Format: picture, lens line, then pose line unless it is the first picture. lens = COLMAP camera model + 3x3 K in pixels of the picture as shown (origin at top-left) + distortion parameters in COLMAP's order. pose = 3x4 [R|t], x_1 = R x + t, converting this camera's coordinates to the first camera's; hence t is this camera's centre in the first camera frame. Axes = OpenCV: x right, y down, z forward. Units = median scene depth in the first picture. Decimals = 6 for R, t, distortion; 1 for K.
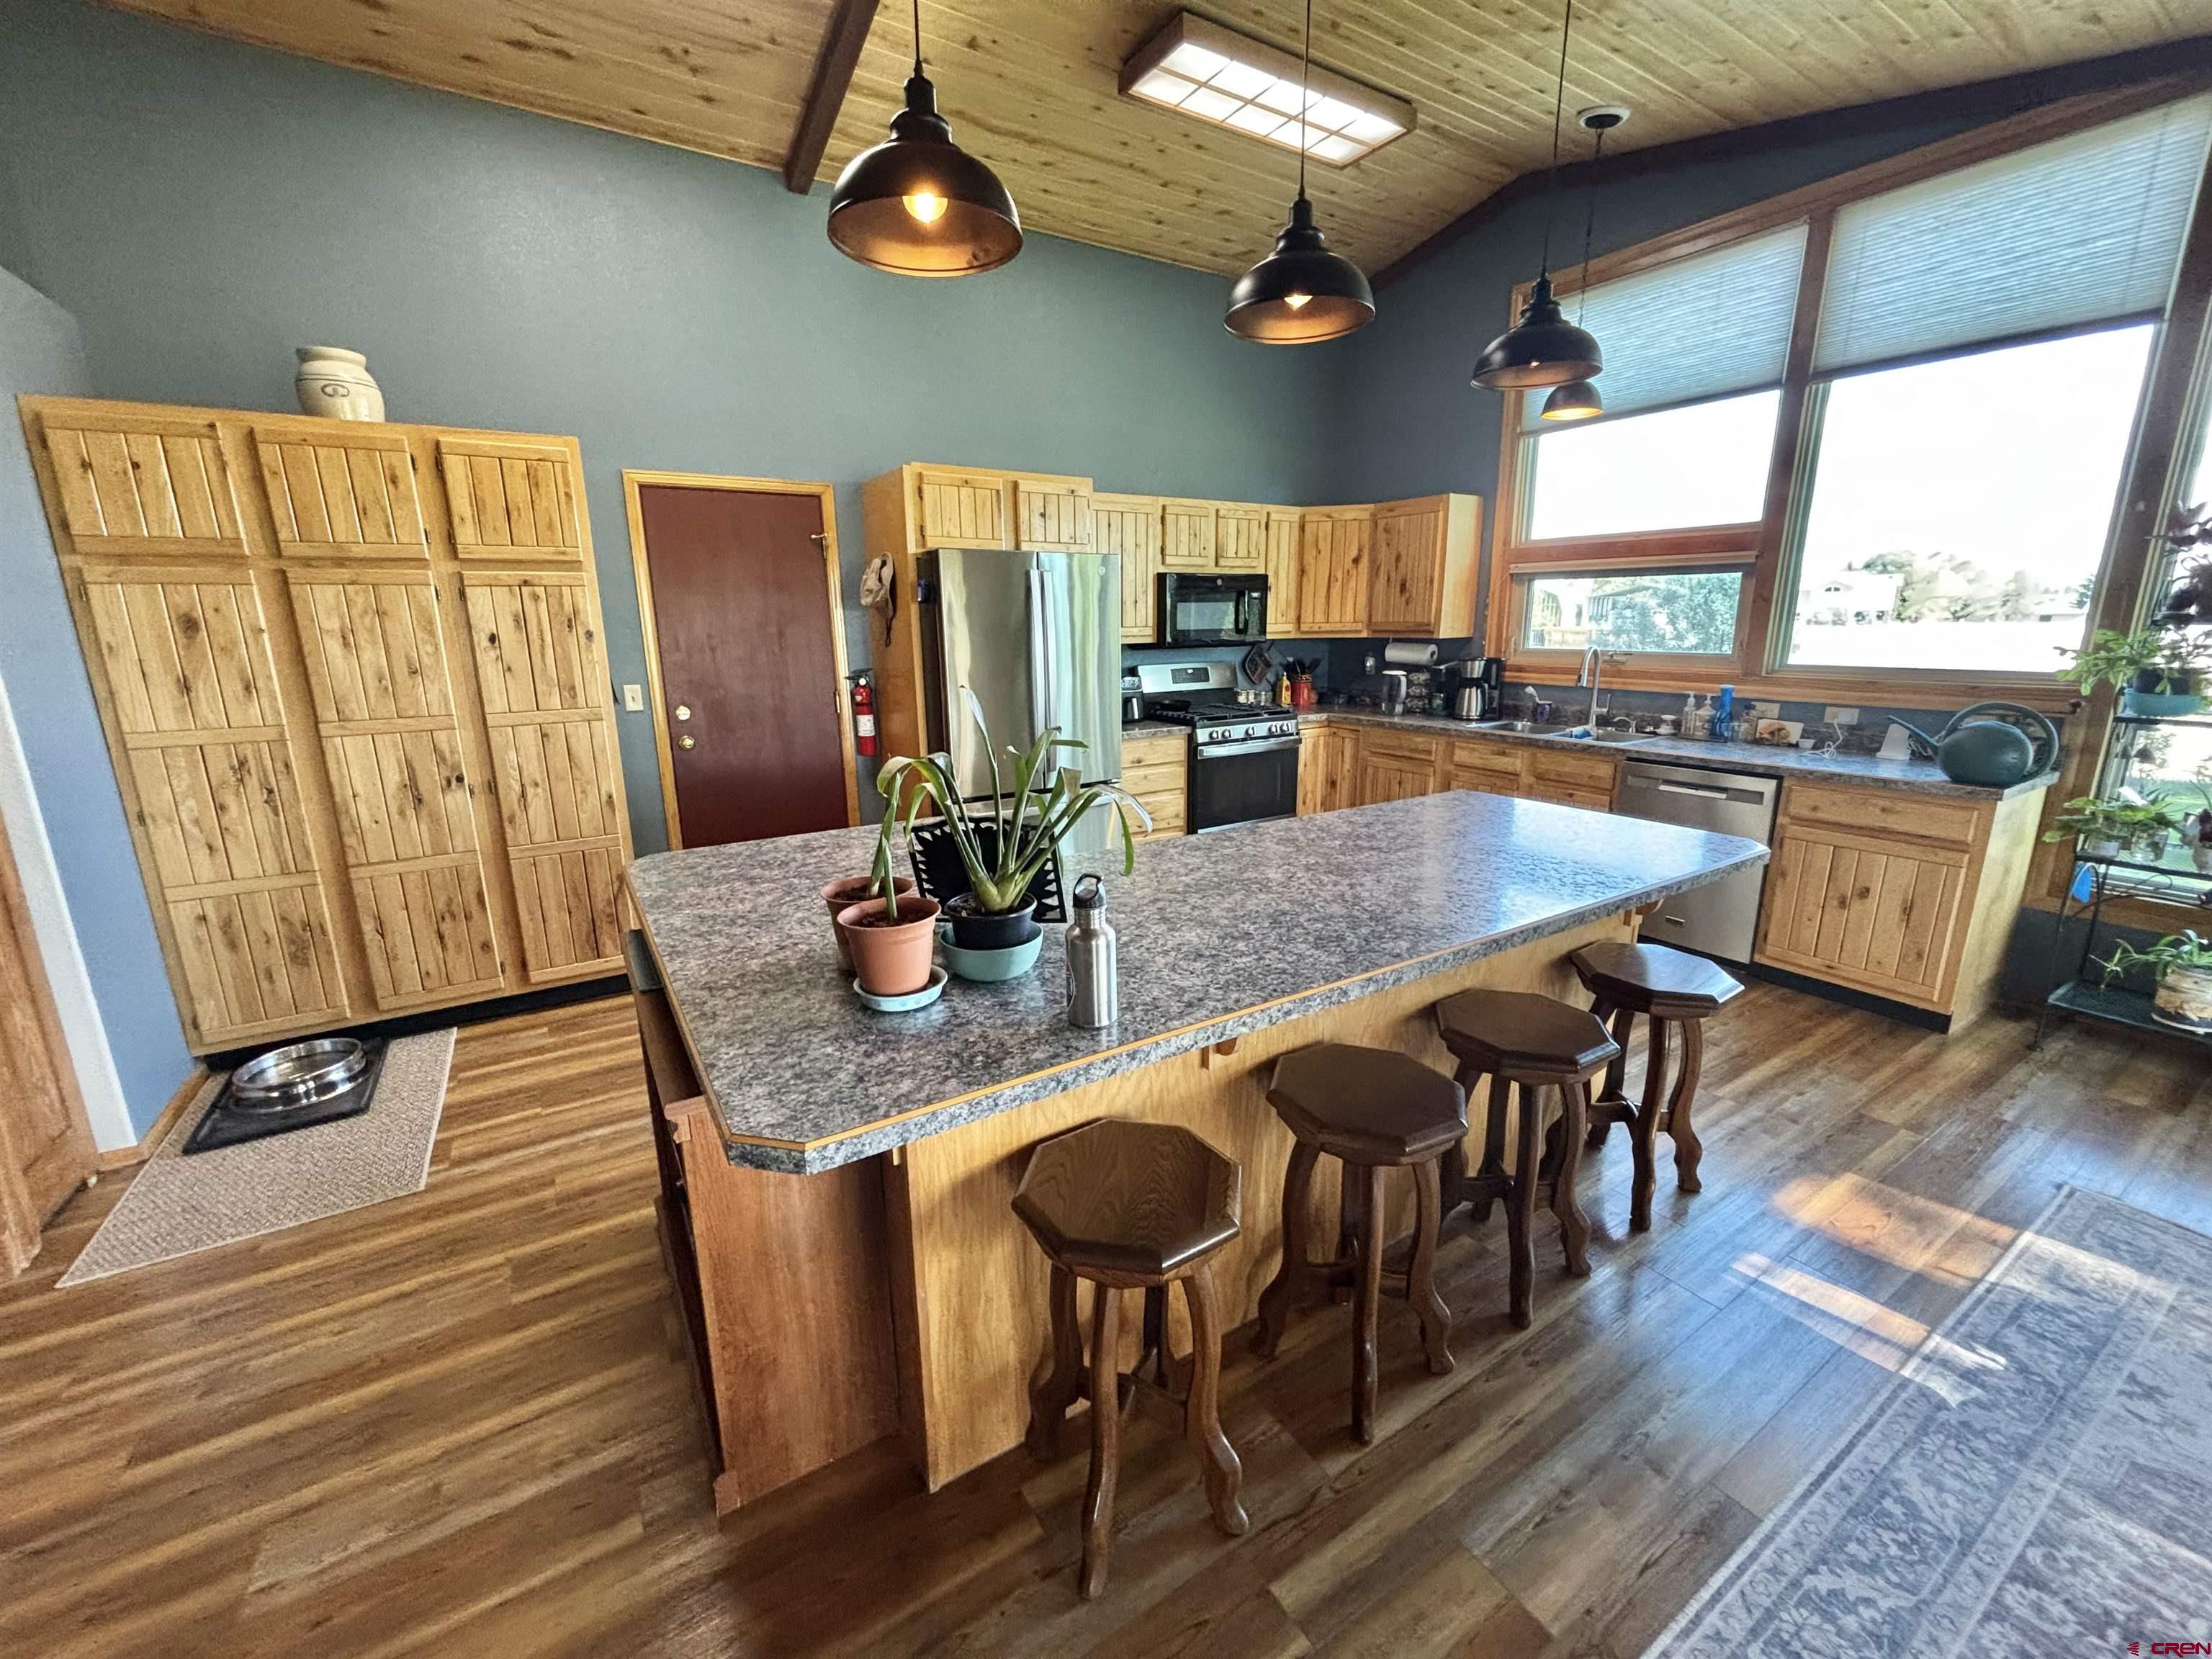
lens RADIAL K [[897.6, 0, 1110.7], [0, 897.6, 834.0], [0, 0, 1]] dist [0.004548, -0.001873]
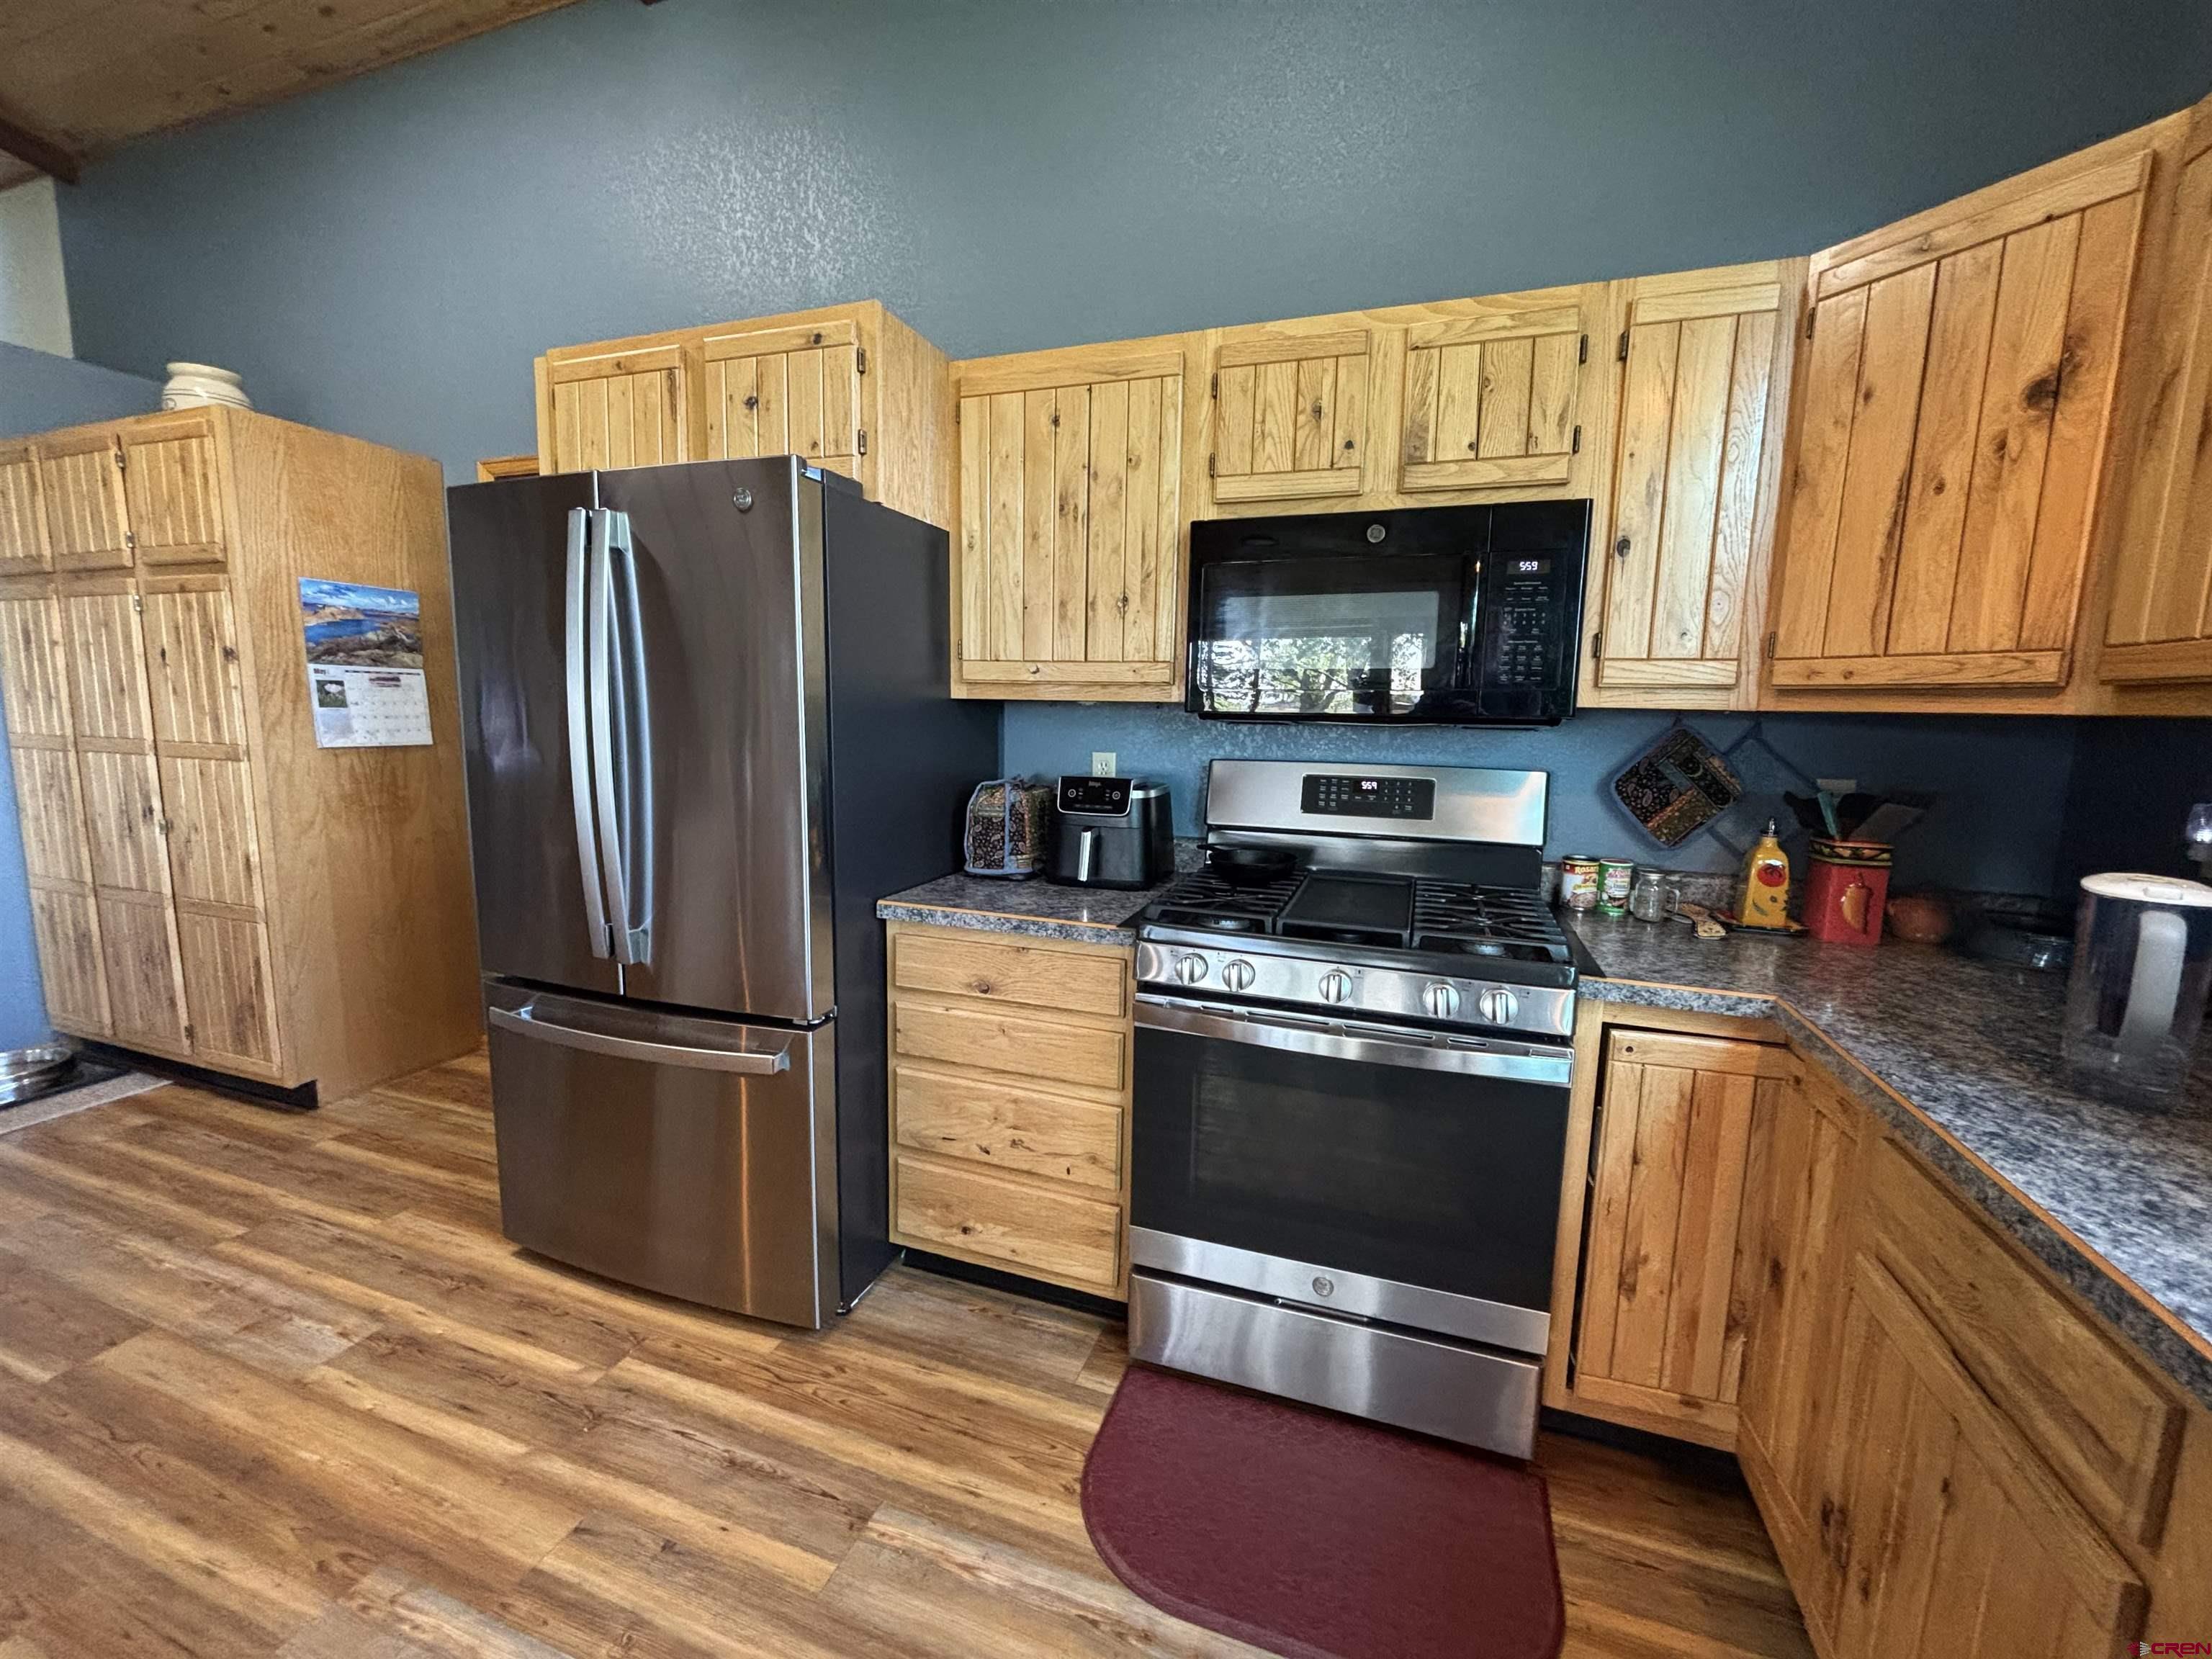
lens RADIAL K [[897.6, 0, 1111.4], [0, 897.6, 819.6], [0, 0, 1]] dist [0.004548, -0.001873]
pose [[0.619716, 0.119809, -0.775627, 0.360744], [-0.207338, 0.978161, -0.014566, -0.159220], [0.756943, 0.169844, 0.631023, 0.777825]]
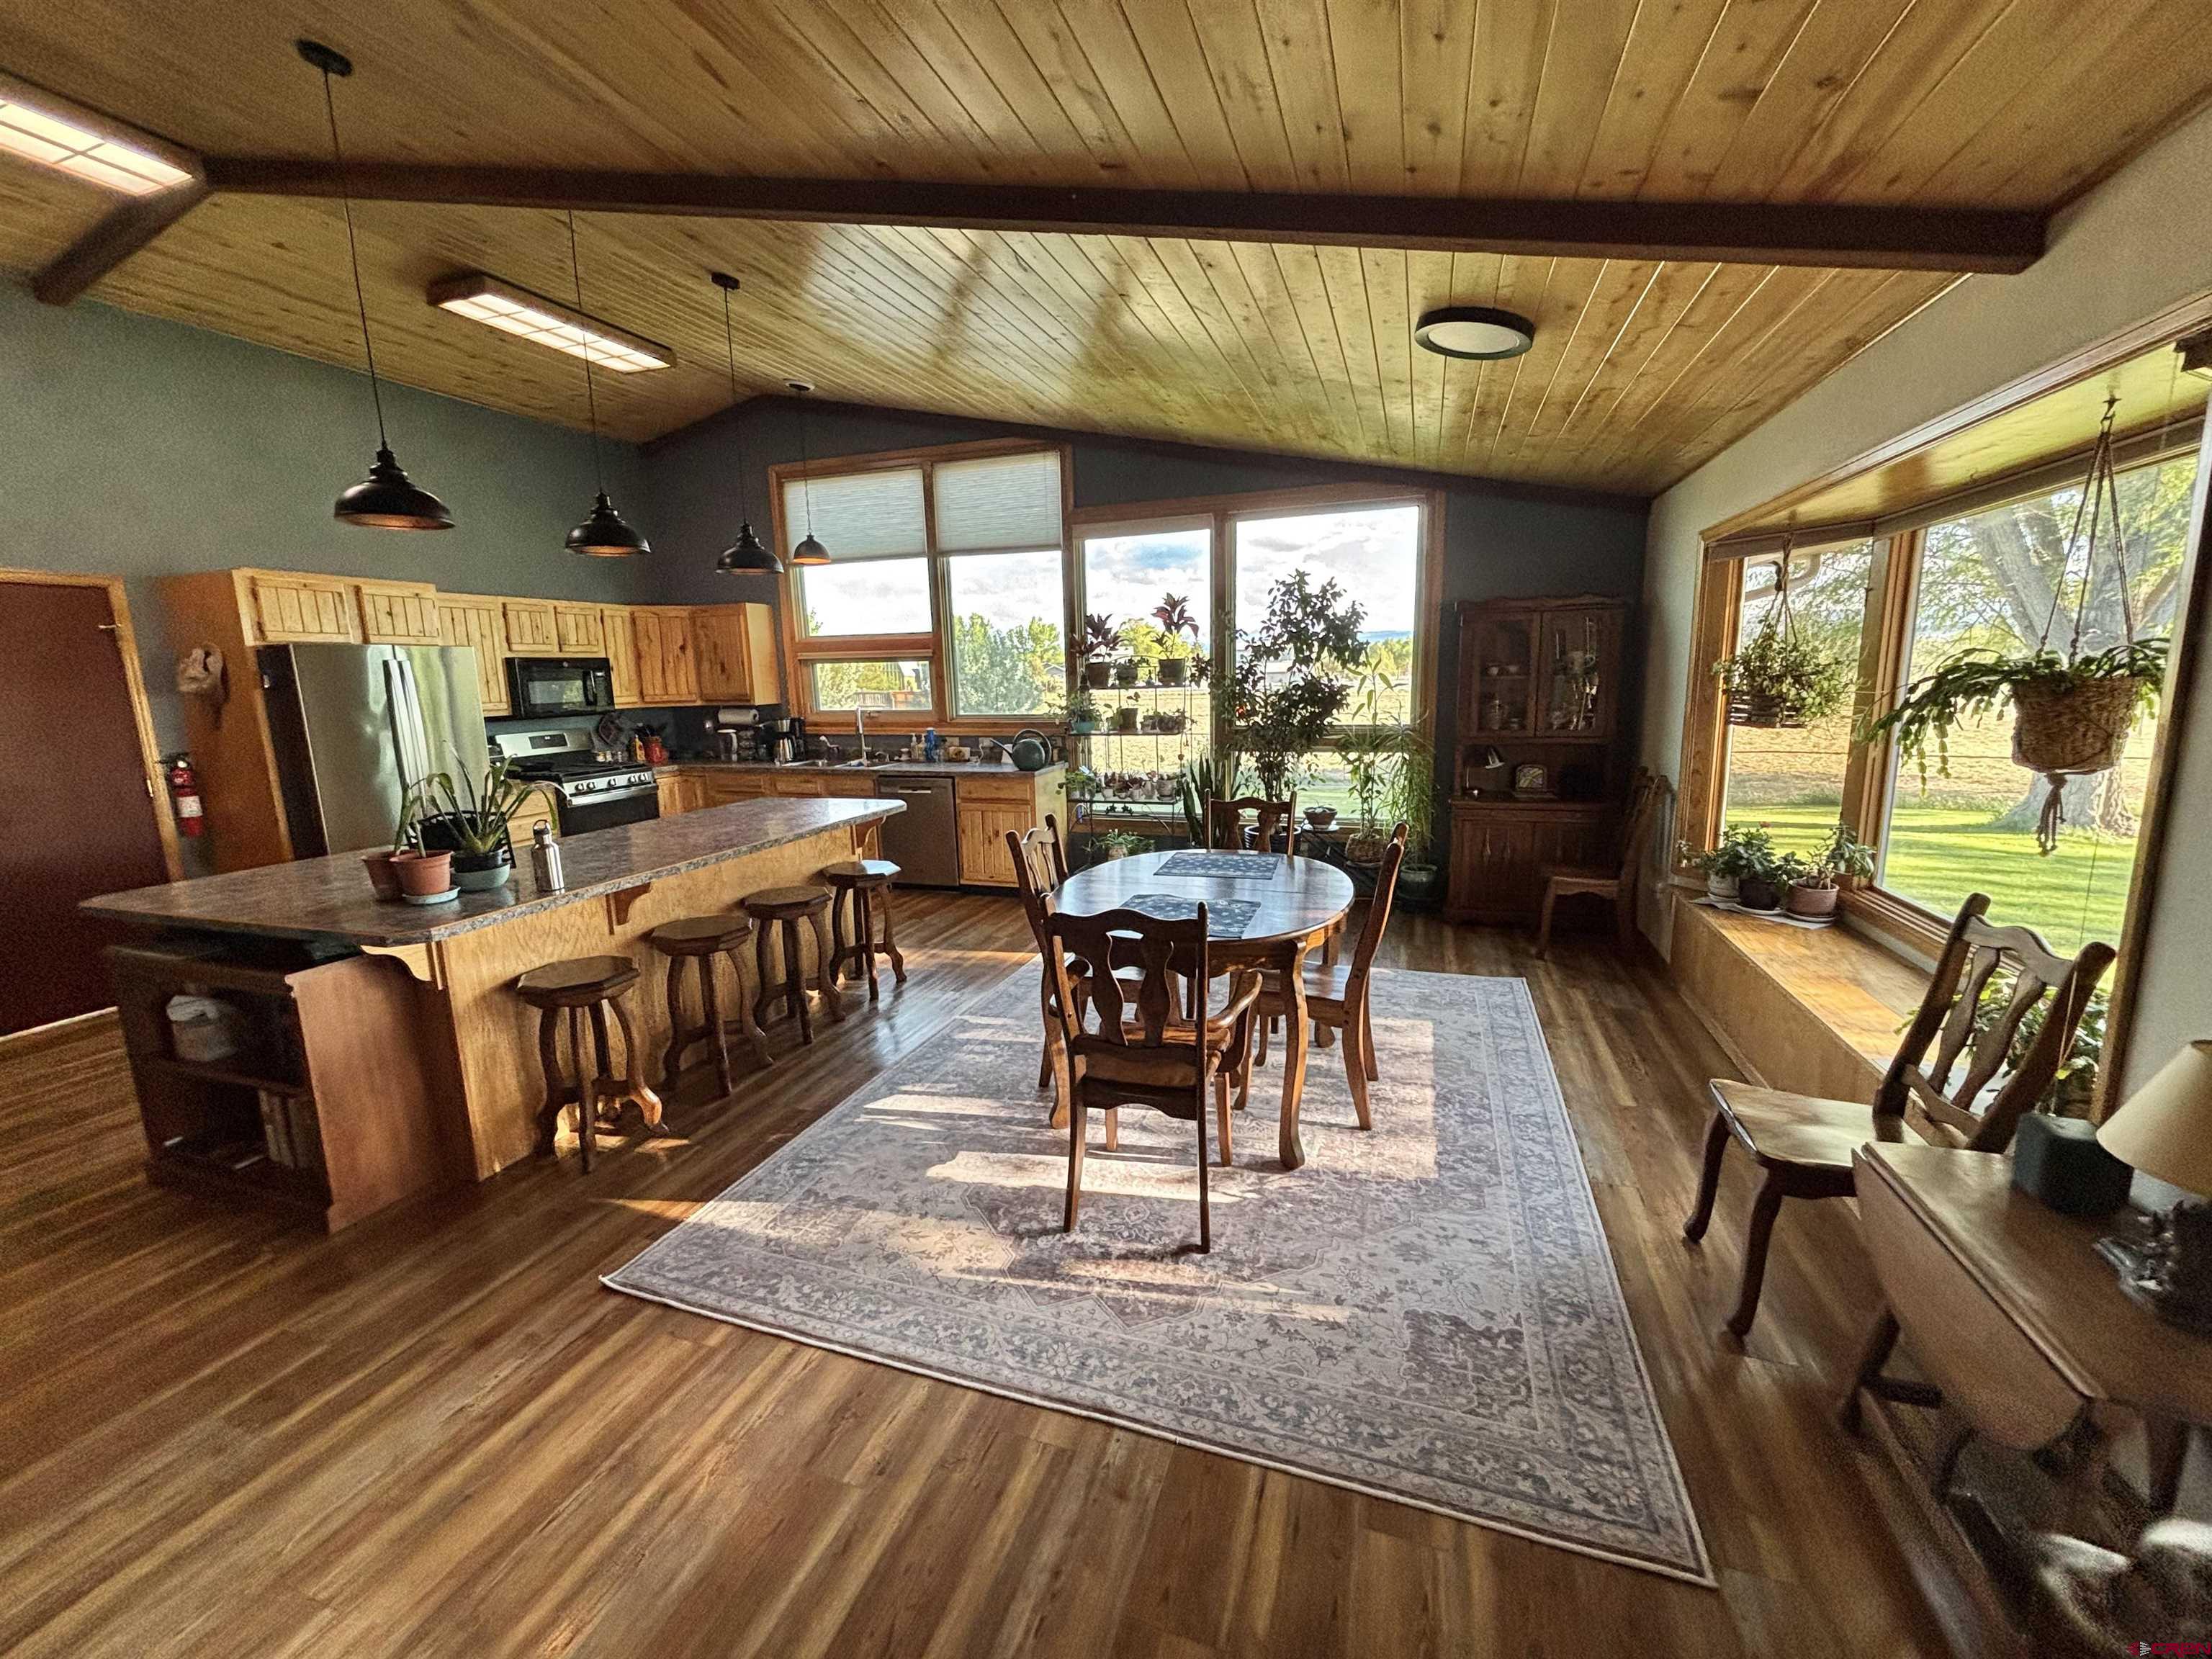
lens RADIAL K [[897.6, 0, 1100.0], [0, 897.6, 831.1], [0, 0, 1]] dist [0.004548, -0.001873]
pose [[0.790559, -0.116330, 0.601235, -0.070699], [0.158835, 0.987144, -0.017854, 0.086501], [-0.591428, 0.109612, 0.798873, -0.413353]]
